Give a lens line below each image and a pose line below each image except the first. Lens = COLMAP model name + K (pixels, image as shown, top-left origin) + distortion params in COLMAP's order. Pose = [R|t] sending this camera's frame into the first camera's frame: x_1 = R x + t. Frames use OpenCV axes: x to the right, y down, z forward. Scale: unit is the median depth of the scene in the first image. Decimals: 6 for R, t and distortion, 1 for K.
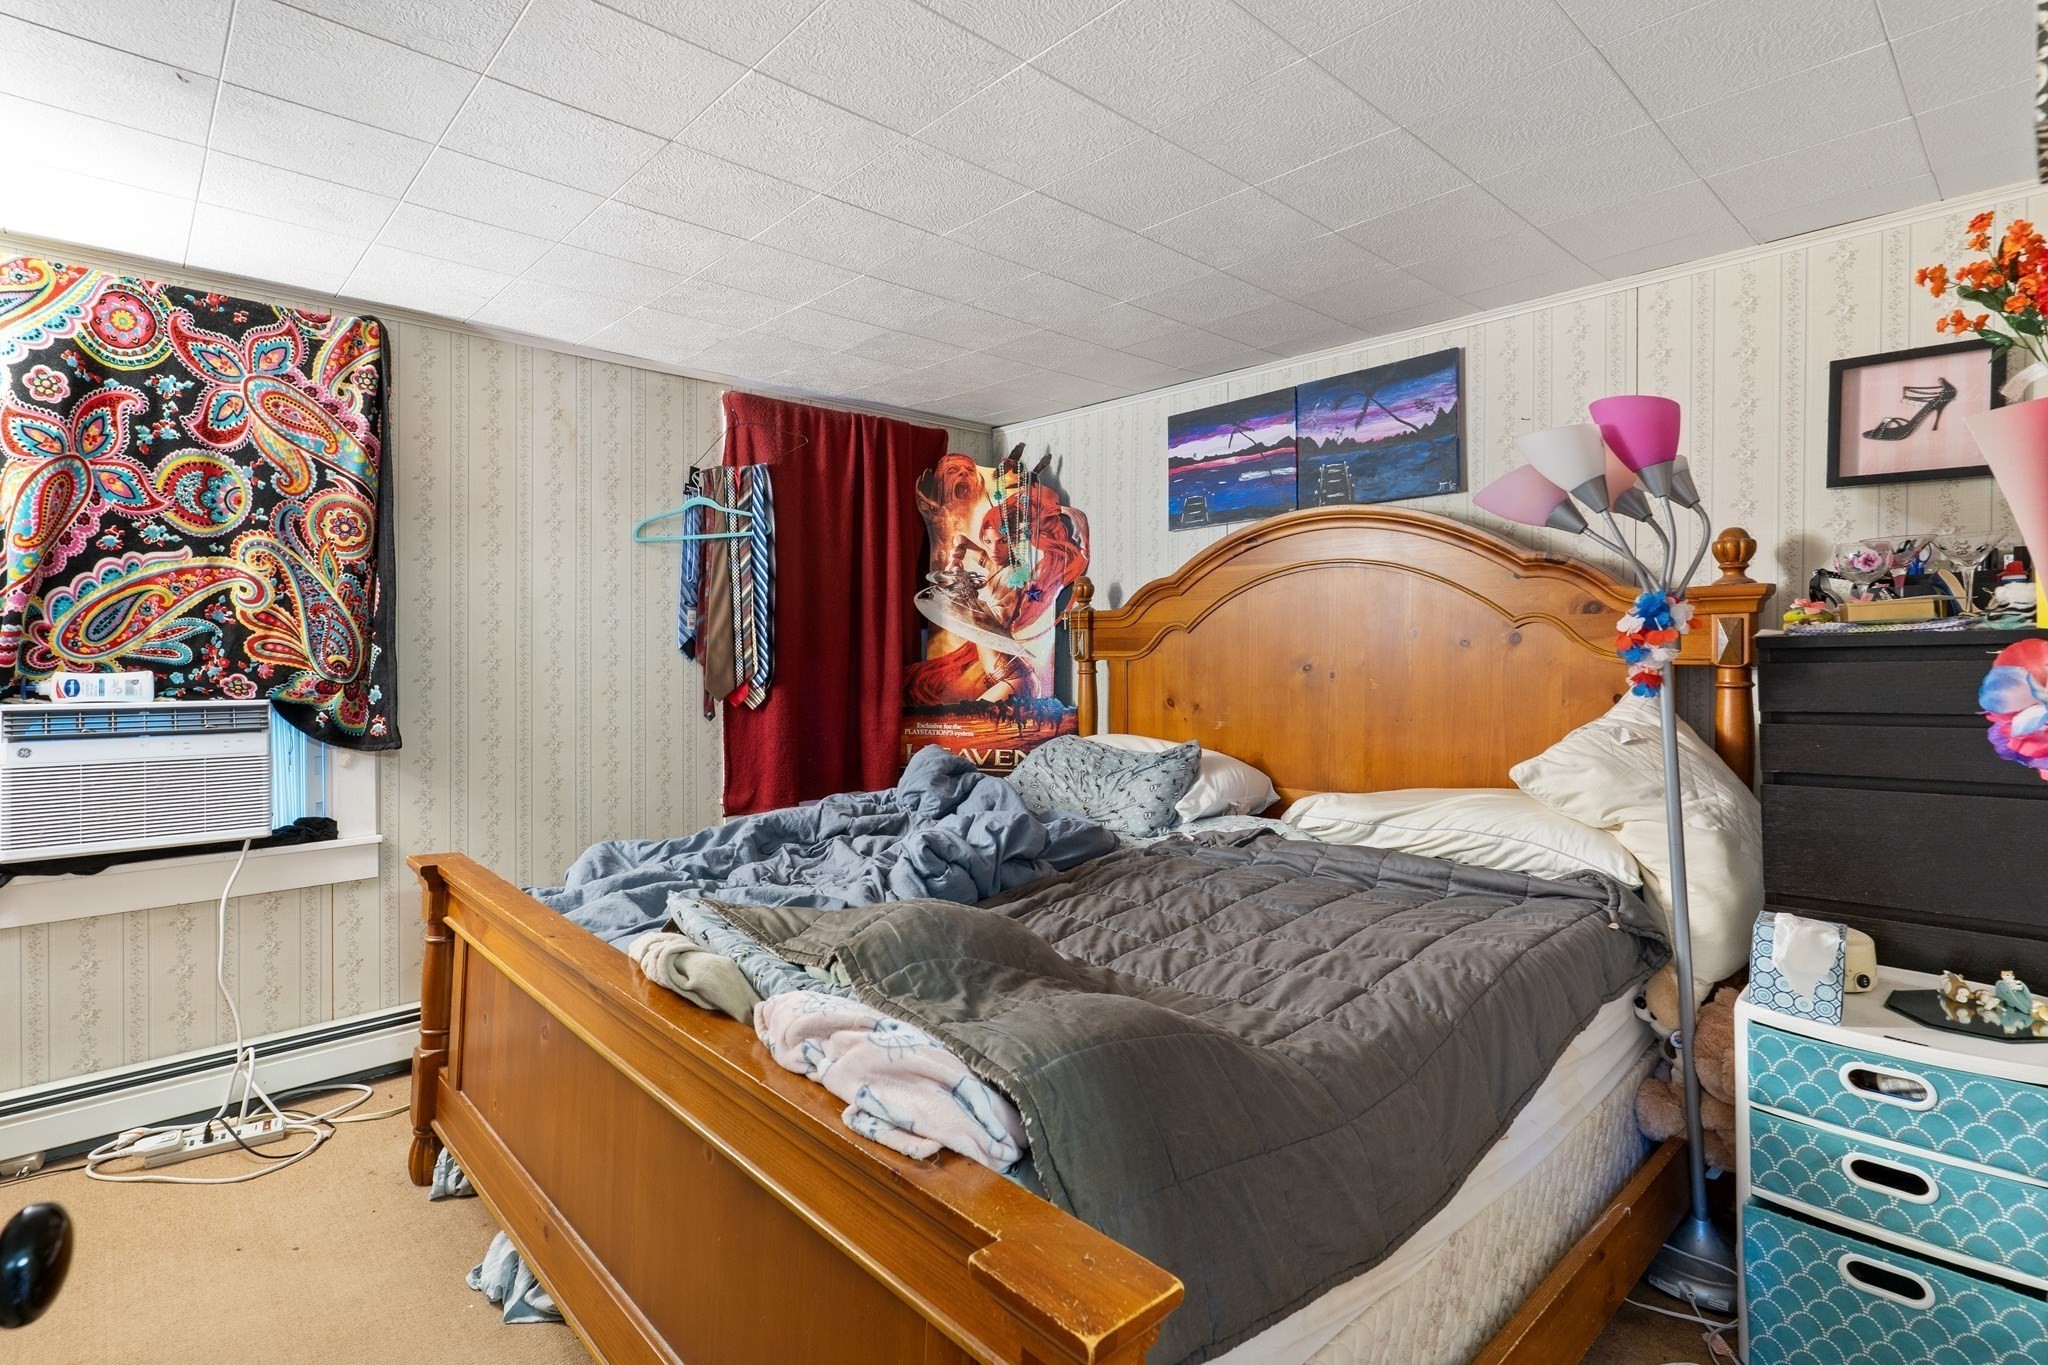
lens RADIAL K [[981.5, 0, 1024.9], [0, 981.5, 656.9], [0, 0, 1]] dist [0.003342, 0.000031]
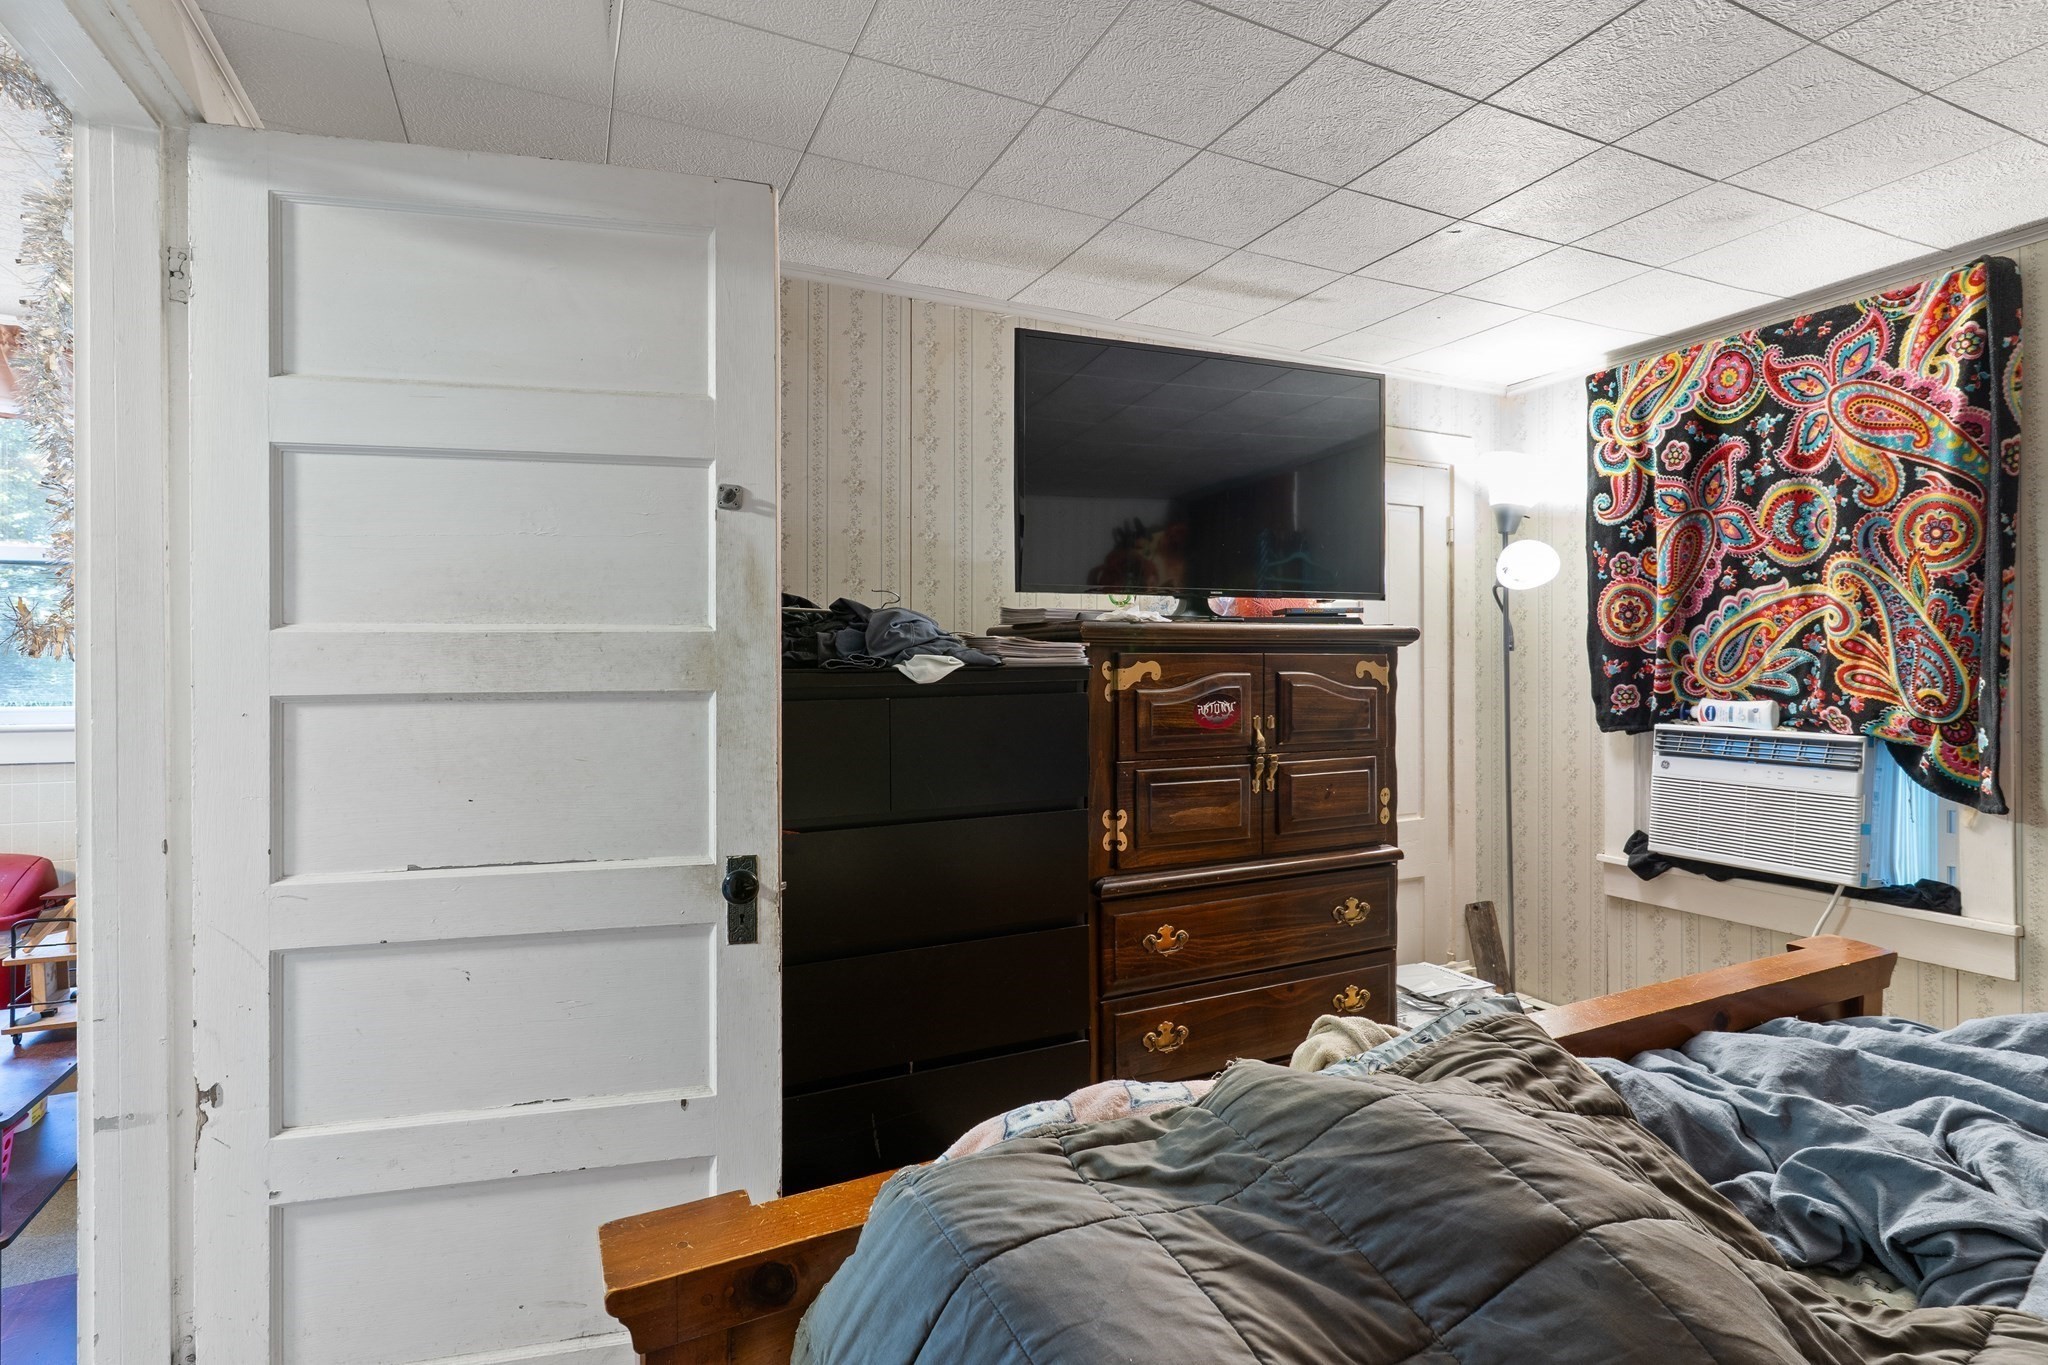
lens RADIAL K [[981.5, 0, 1024.9], [0, 981.5, 656.9], [0, 0, 1]] dist [0.003342, 0.000031]
pose [[-0.294238, -0.010570, -0.955674, 0.328073], [-0.005907, 0.999940, -0.009241, -0.017030], [0.955714, 0.002926, -0.294283, 0.540653]]
